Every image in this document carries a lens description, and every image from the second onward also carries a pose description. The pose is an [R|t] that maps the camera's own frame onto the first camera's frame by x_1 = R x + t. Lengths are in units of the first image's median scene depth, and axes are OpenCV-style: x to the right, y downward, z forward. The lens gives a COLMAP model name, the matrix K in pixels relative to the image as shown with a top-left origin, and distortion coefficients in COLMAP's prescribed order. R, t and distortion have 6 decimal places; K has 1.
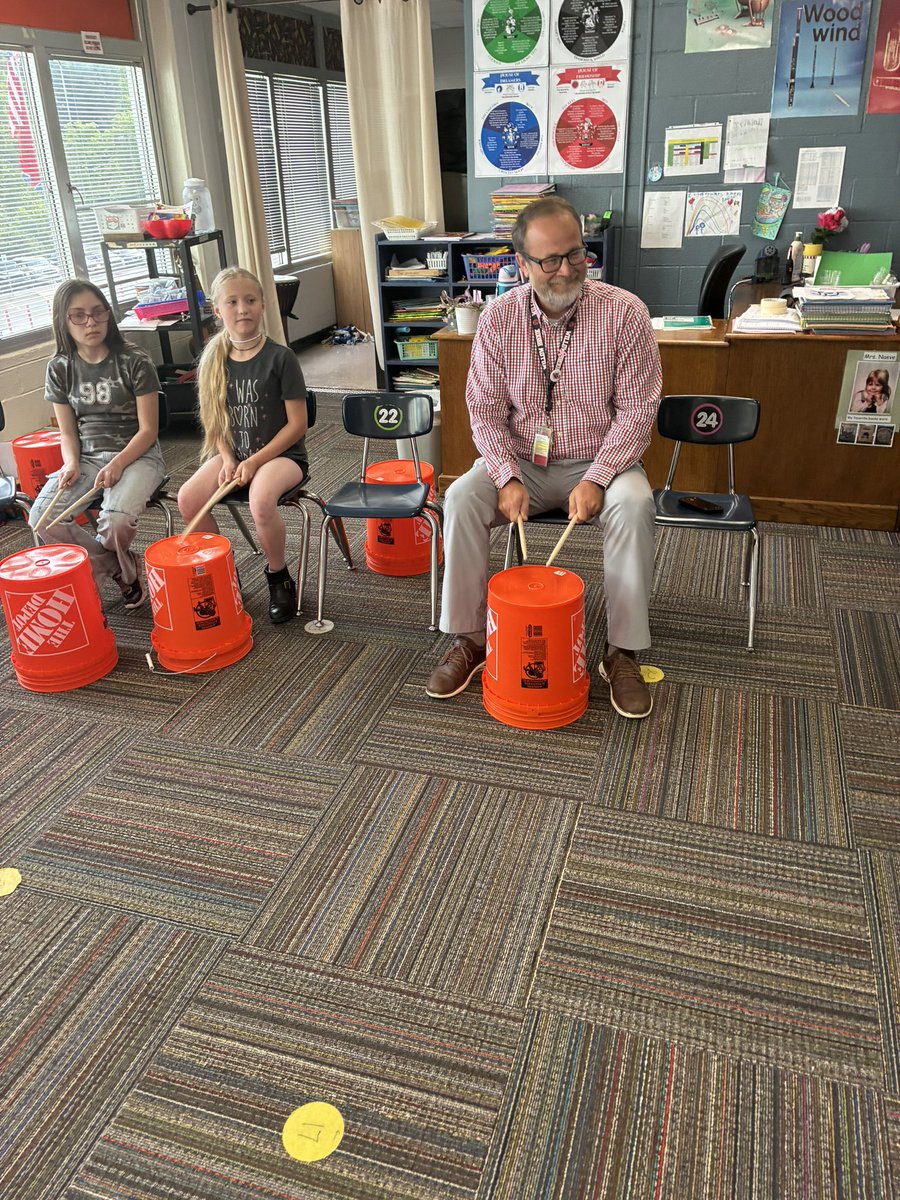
lens RADIAL K [[905.3, 0, 453.1], [0, 905.3, 599.3], [0, 0, 1]] dist [0.024659, -0.005133]
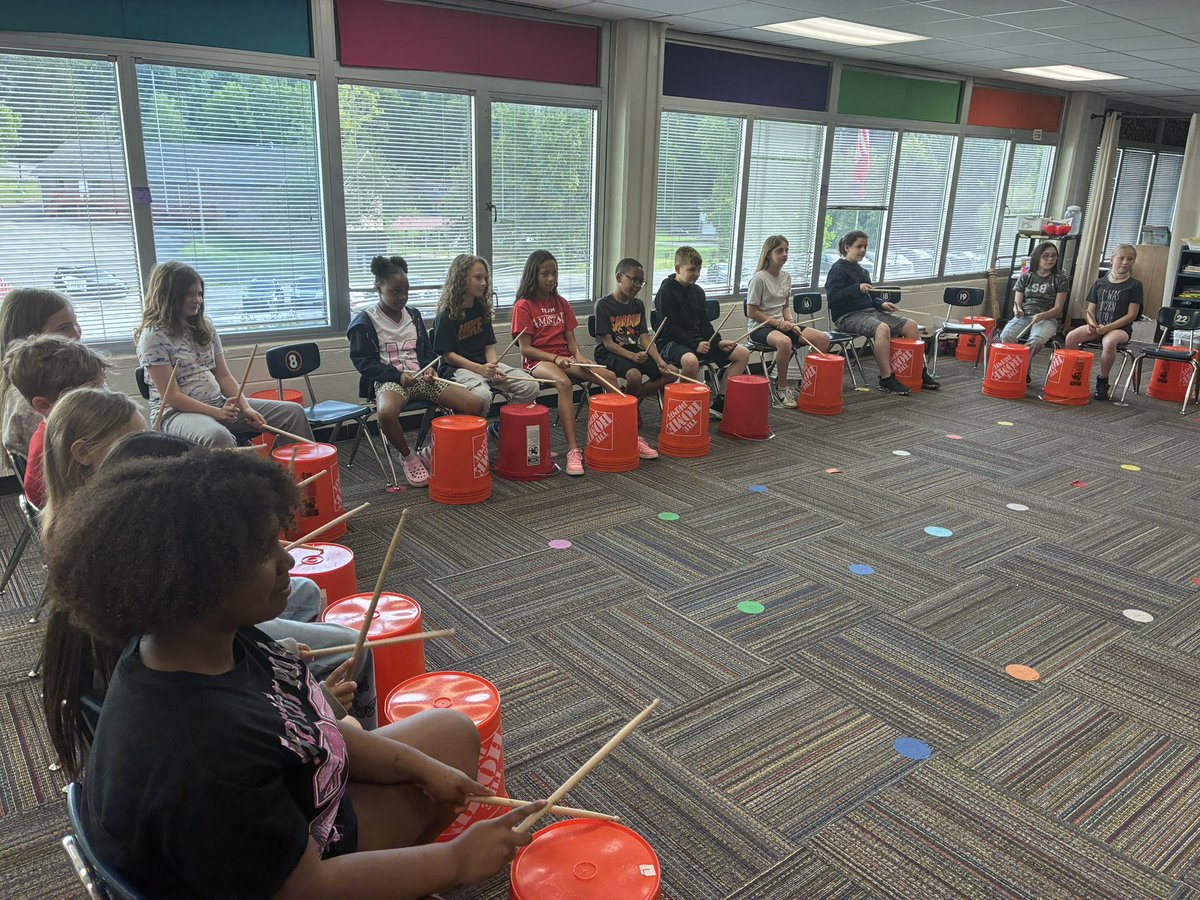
lens RADIAL K [[905.3, 0, 597.0], [0, 905.3, 452.7], [0, 0, 1]] dist [0.024659, -0.005133]
pose [[0.820815, 0.218396, -0.527794, -0.000745], [-0.301420, 0.950501, -0.075455, 0.661200], [0.485190, 0.221022, 0.846015, -1.369794]]
